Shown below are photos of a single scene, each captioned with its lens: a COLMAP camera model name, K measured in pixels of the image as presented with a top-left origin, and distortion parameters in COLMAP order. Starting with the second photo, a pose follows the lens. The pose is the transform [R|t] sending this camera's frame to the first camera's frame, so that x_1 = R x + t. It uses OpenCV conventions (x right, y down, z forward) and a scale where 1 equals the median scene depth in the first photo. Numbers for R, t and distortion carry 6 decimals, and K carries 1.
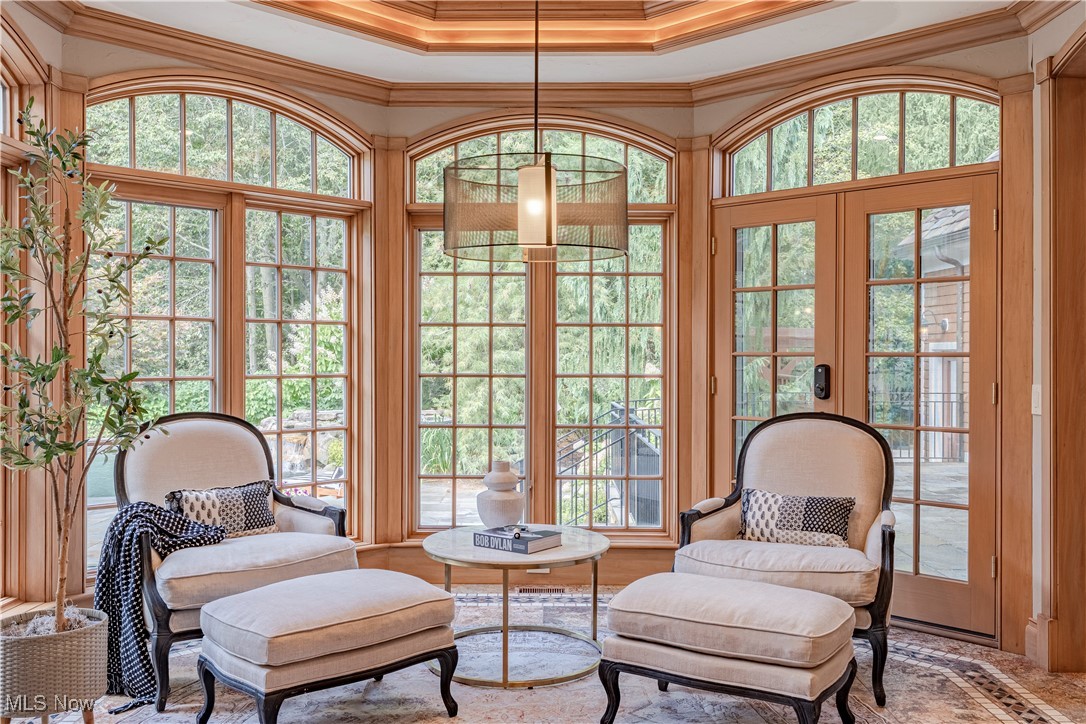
lens RADIAL K [[969.3, 0, 541.5], [0, 969.3, 366.6], [0, 0, 1]] dist [0.008873, 0.002737]
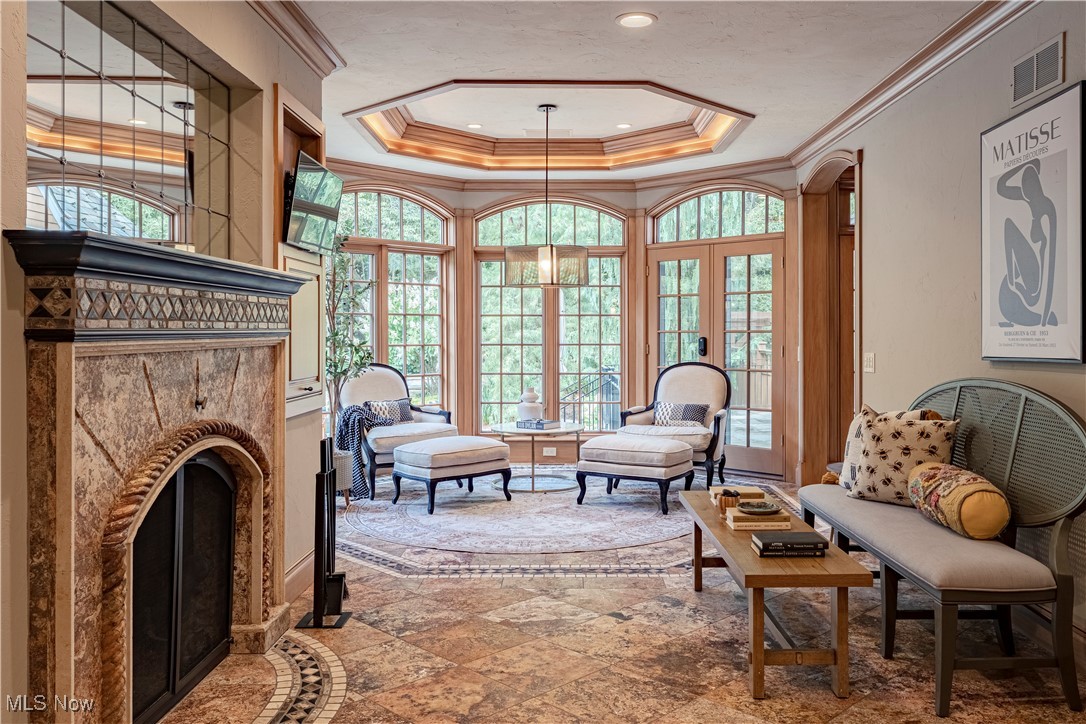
lens RADIAL K [[857.1, 0, 544.3], [0, 857.1, 353.9], [0, 0, 1]] dist [-0.001401, 0.004251]
pose [[0.999911, -0.004122, -0.012723, 0.008753], [0.004275, 0.999919, 0.012000, 0.009501], [0.012672, -0.012053, 0.999847, -0.662414]]
